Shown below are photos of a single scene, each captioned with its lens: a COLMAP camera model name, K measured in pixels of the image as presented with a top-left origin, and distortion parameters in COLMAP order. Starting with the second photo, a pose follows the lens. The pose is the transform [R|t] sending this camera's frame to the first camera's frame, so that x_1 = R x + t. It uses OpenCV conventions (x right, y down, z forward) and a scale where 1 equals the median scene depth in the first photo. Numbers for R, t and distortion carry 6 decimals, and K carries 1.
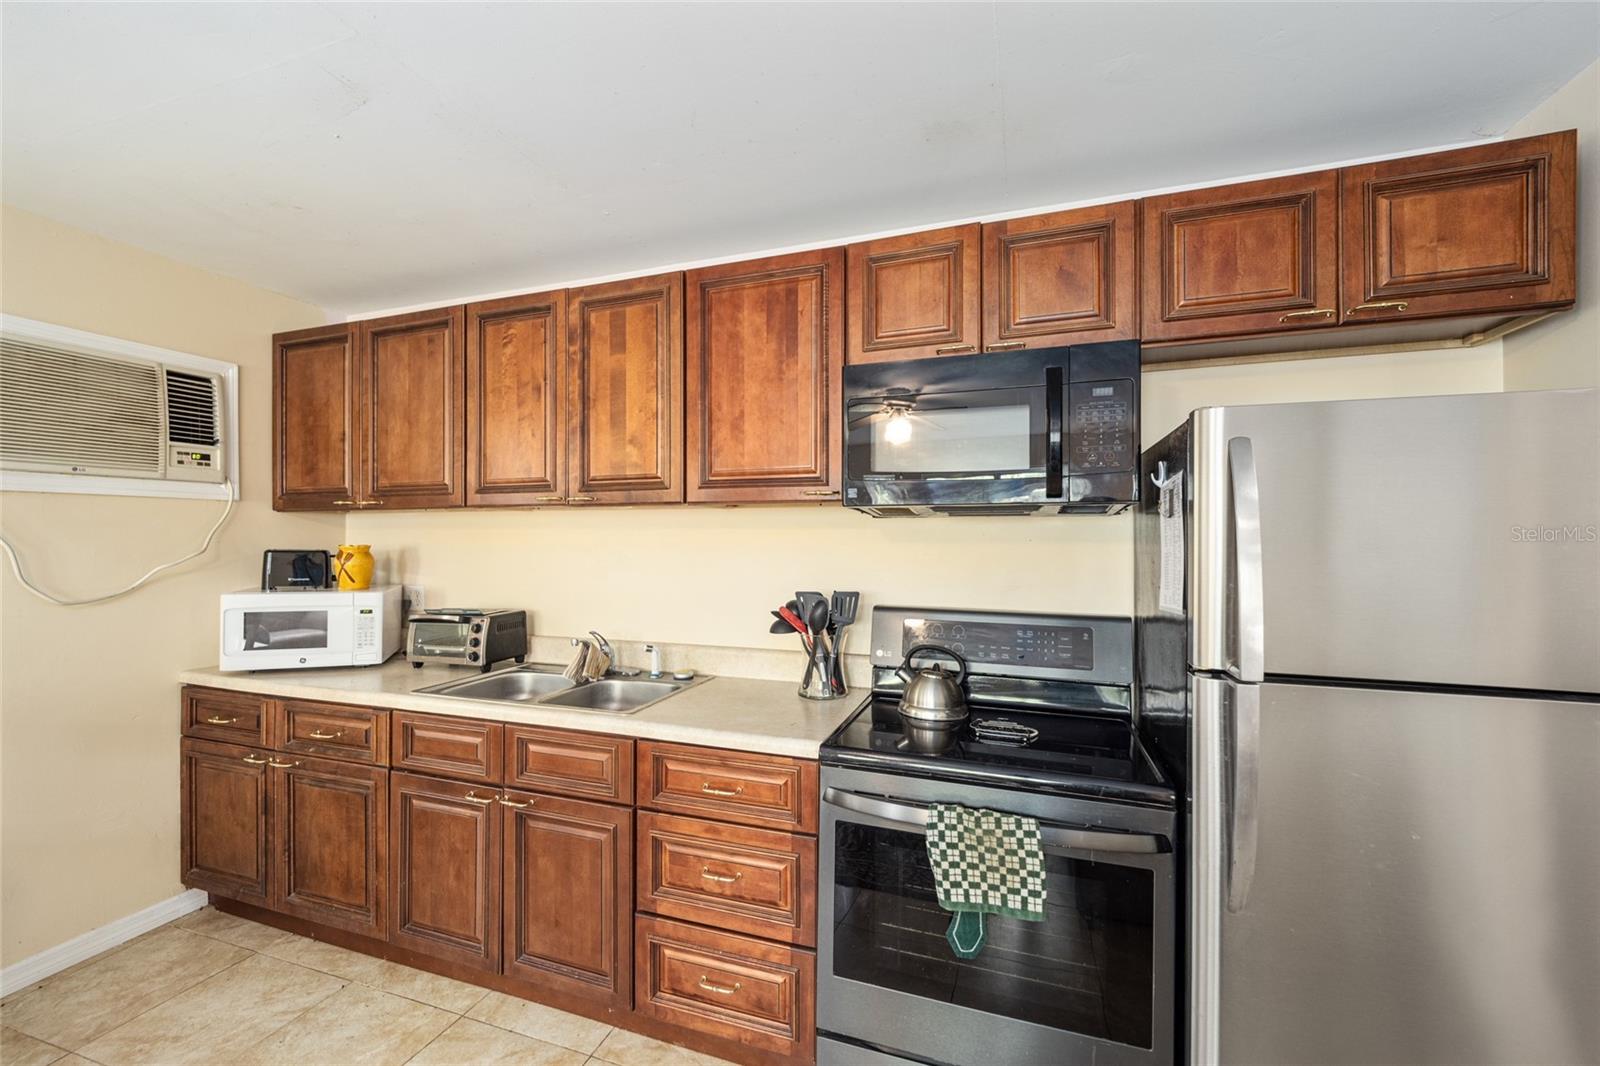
lens RADIAL K [[642.3, 0, 790.9], [0, 642.3, 534.2], [0, 0, 1]] dist [-0.001777, 0.000065]
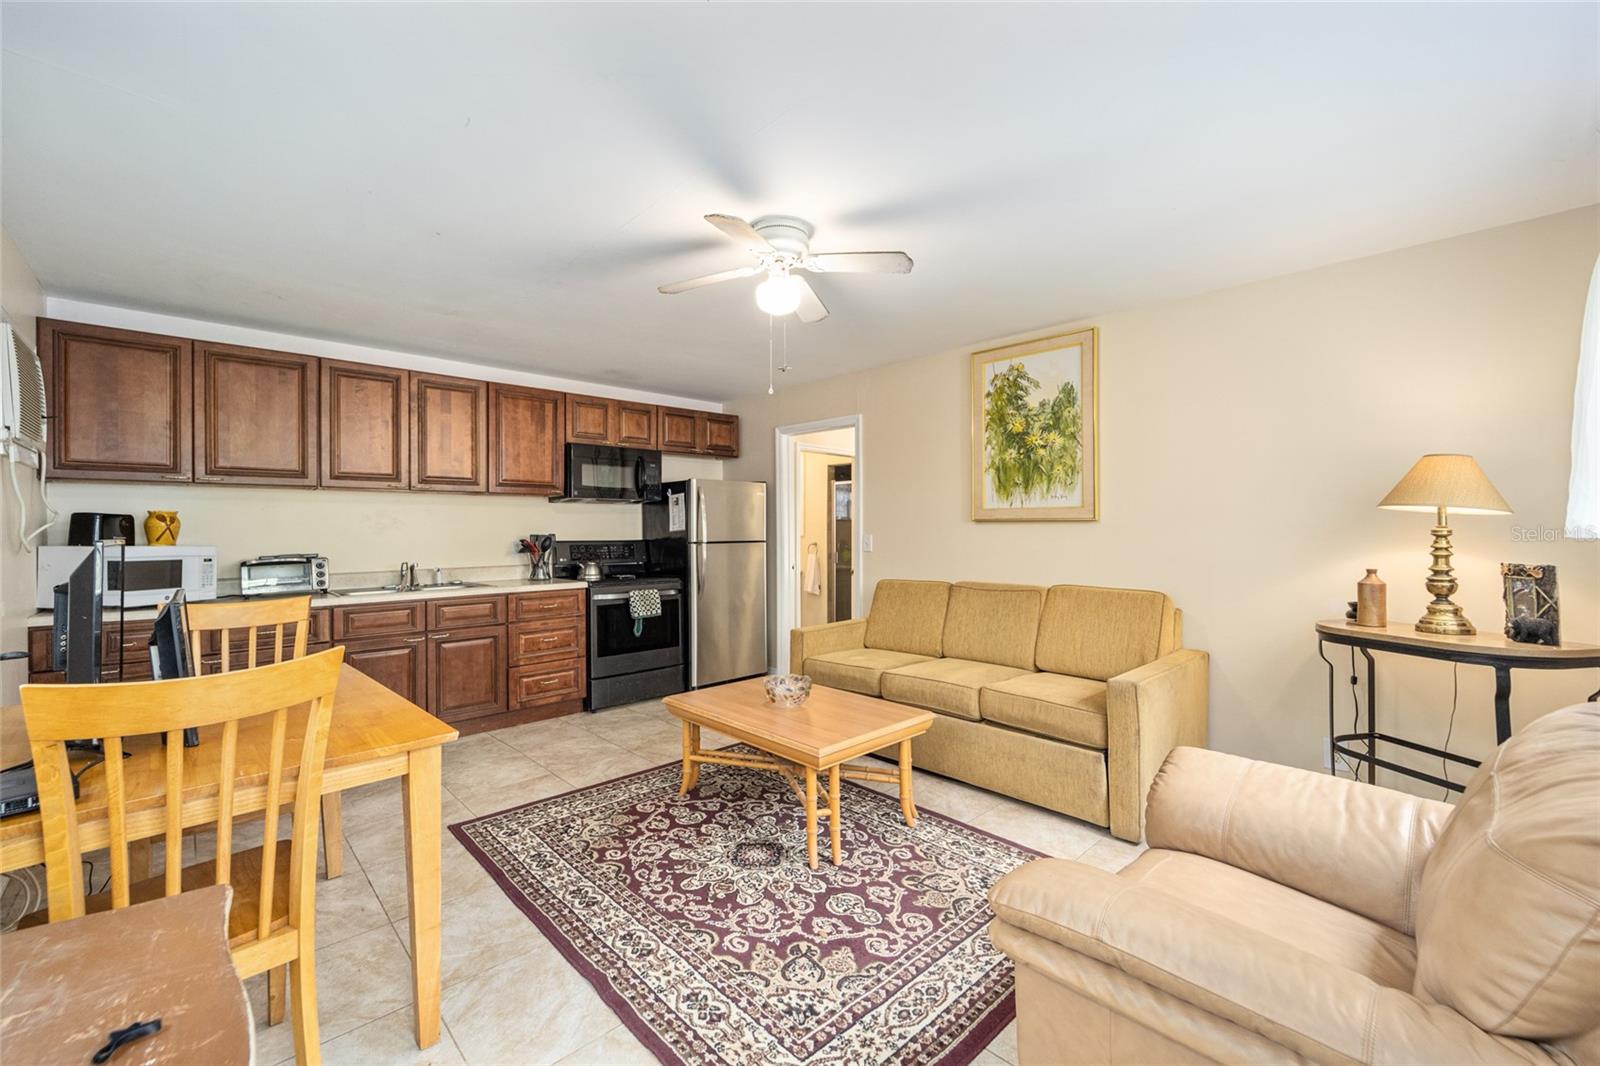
lens RADIAL K [[642.3, 0, 798.1], [0, 642.3, 529.0], [0, 0, 1]] dist [-0.001777, 0.000065]
pose [[0.471460, -0.001454, 0.881886, -1.676644], [0.003795, 0.999993, -0.000380, 0.081284], [-0.881879, 0.003526, 0.471462, -0.964008]]
